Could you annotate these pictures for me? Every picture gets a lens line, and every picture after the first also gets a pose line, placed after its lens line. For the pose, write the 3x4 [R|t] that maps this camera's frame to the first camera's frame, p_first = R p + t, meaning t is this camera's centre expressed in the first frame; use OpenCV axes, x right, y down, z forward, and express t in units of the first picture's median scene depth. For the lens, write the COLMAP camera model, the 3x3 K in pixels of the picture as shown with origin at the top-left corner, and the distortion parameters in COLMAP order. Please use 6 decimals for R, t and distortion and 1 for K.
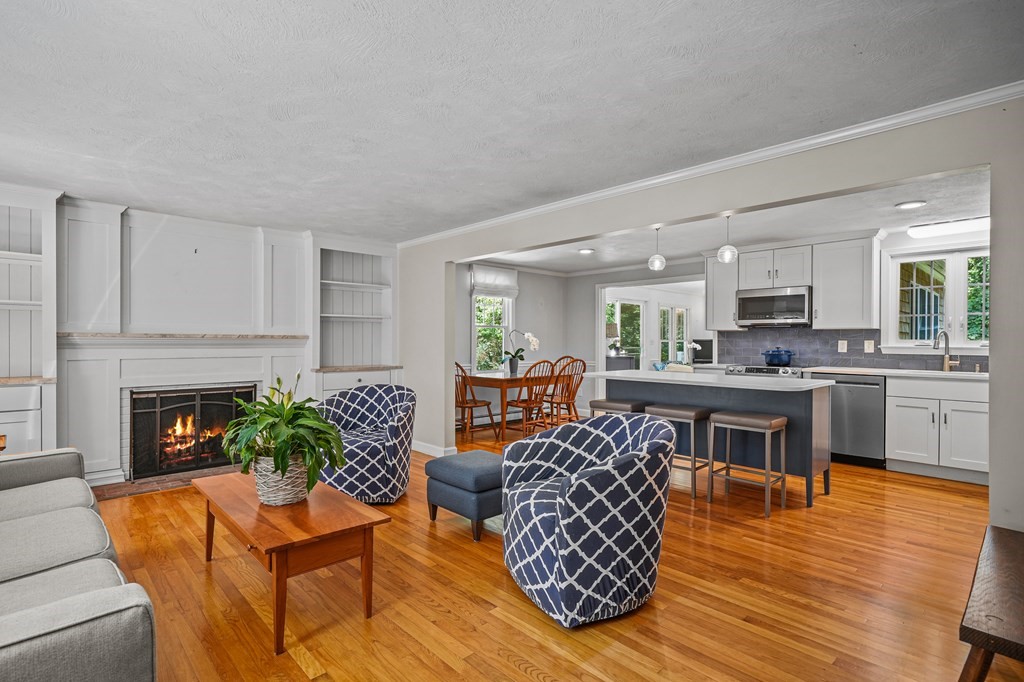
lens RADIAL K [[509.2, 0, 508.7], [0, 509.2, 343.4], [0, 0, 1]] dist [0.001937, 0.000639]
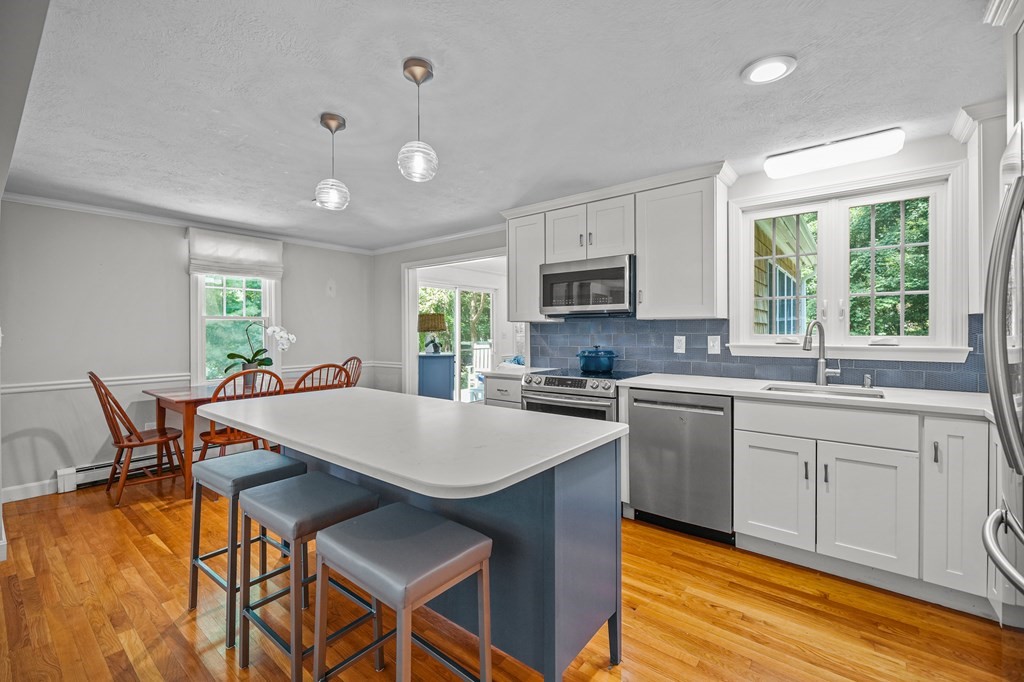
lens RADIAL K [[436.3, 0, 508.3], [0, 436.3, 333.6], [0, 0, 1]] dist [-0.002094, -0.000285]
pose [[0.991380, -0.008528, 0.130737, 0.384814], [0.008492, 0.999964, 0.000831, -0.011946], [-0.130739, 0.000286, 0.991417, 0.492086]]
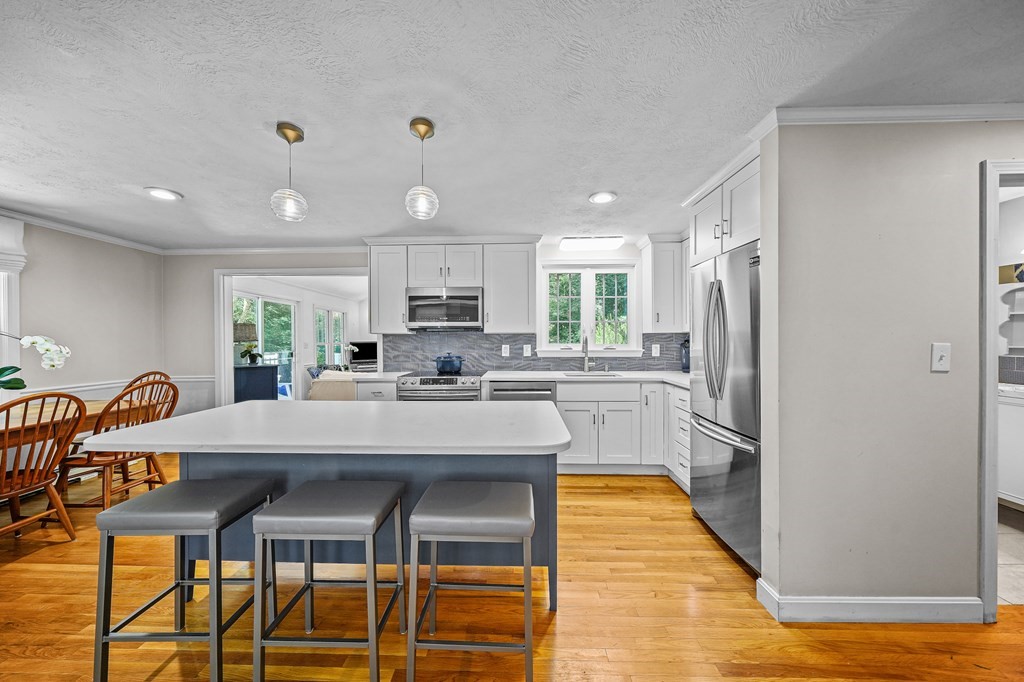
lens RADIAL K [[351.9, 0, 510.8], [0, 351.9, 342.2], [0, 0, 1]] dist [-0.004431, -0.000045]
pose [[0.708784, -0.010049, 0.705354, 0.183244], [0.010375, 0.999939, 0.003820, -0.014427], [-0.705349, 0.004610, 0.708845, 0.543905]]
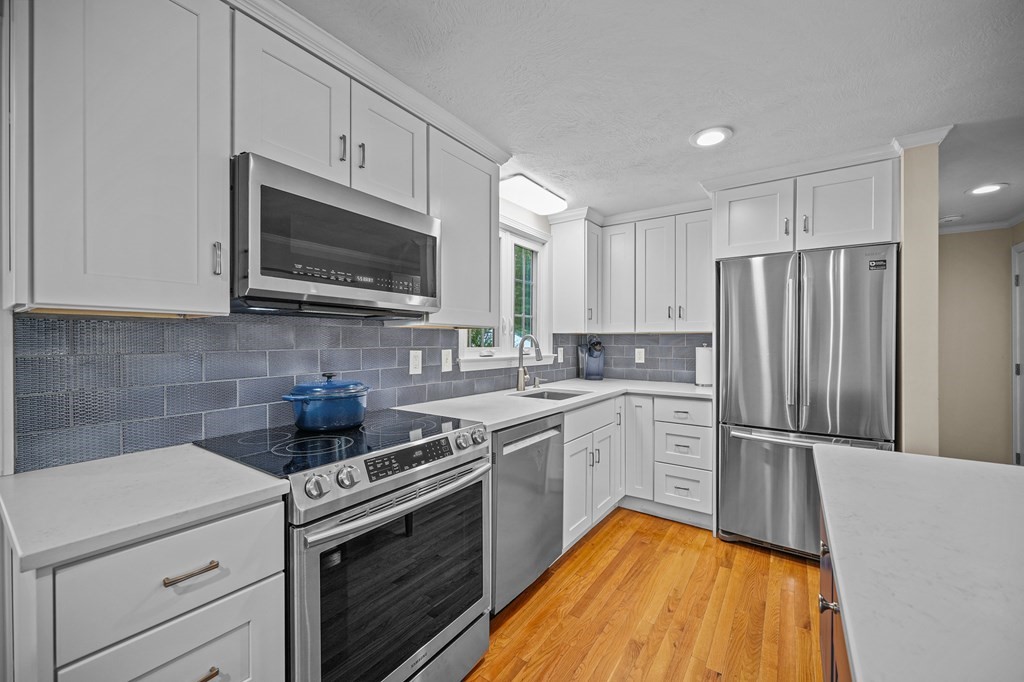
lens RADIAL K [[403.1, 0, 510.5], [0, 403.1, 342.2], [0, 0, 1]] dist [-0.000654, -0.000092]
pose [[-0.196324, -0.004373, 0.980529, 0.278257], [0.003889, 0.999979, 0.005238, -0.016459], [-0.980531, 0.004842, -0.196303, 1.086428]]
